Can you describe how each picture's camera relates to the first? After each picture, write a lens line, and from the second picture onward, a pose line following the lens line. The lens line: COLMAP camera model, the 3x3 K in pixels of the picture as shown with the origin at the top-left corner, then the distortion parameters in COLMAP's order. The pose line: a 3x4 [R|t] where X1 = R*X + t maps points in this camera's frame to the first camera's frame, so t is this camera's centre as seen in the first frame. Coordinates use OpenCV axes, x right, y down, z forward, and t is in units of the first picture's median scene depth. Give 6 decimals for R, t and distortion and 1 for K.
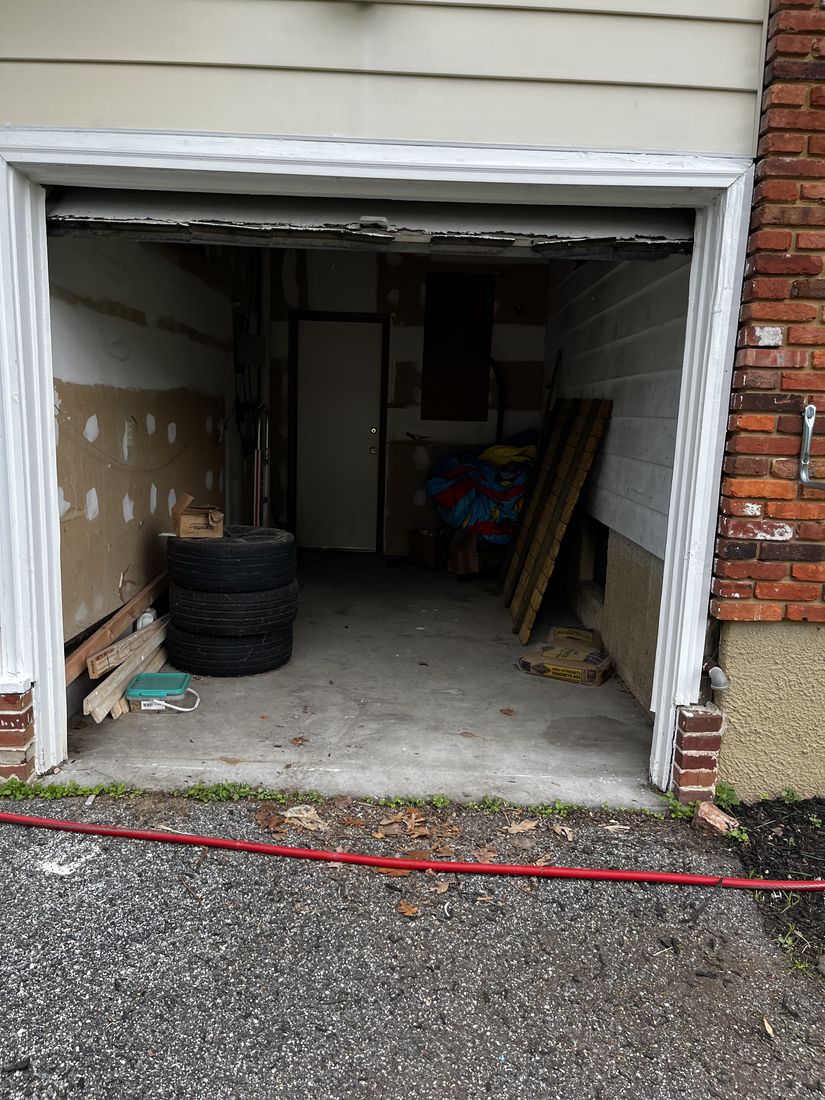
lens RADIAL K [[830.4, 0, 408.5], [0, 830.4, 552.7], [0, 0, 1]] dist [0.057648, -0.087074]
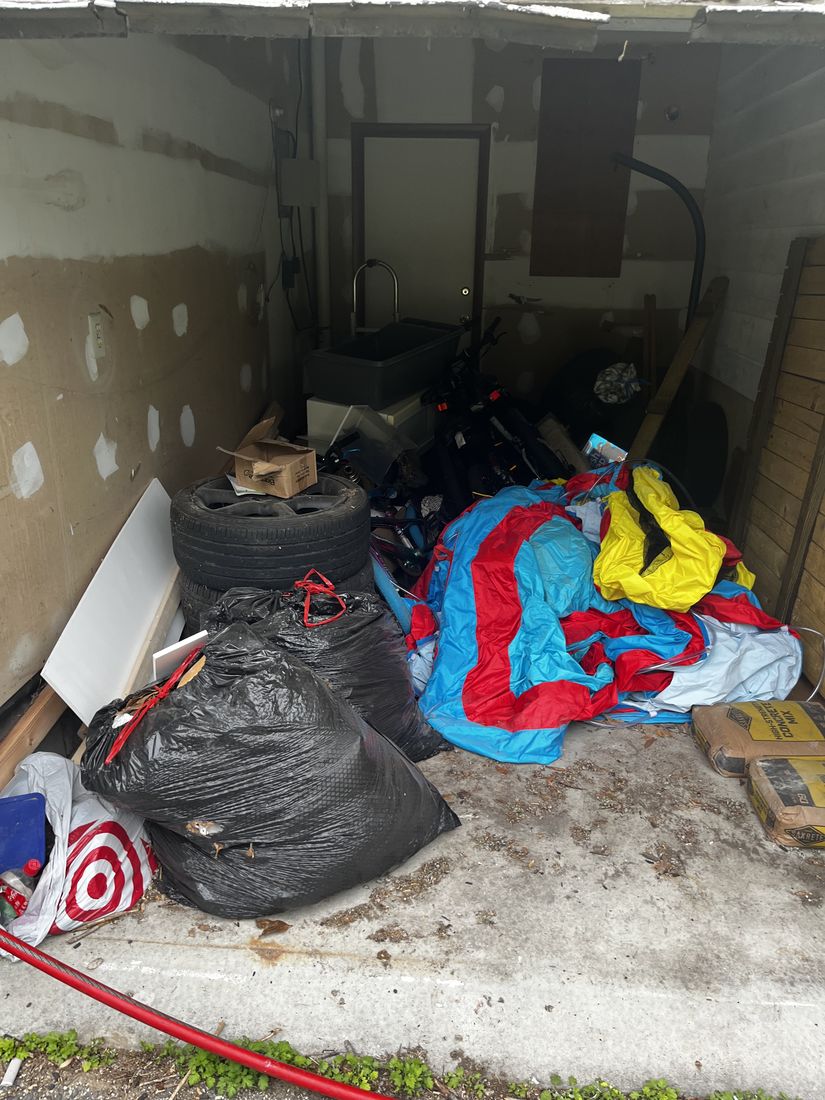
lens RADIAL K [[830.4, 0, 415.0], [0, 830.4, 546.5], [0, 0, 1]] dist [0.057648, -0.087074]
pose [[0.997417, 0.007973, -0.071378, -0.039160], [0.004761, 0.984293, 0.176477, -0.065791], [0.071664, -0.176361, 0.981713, 0.262655]]
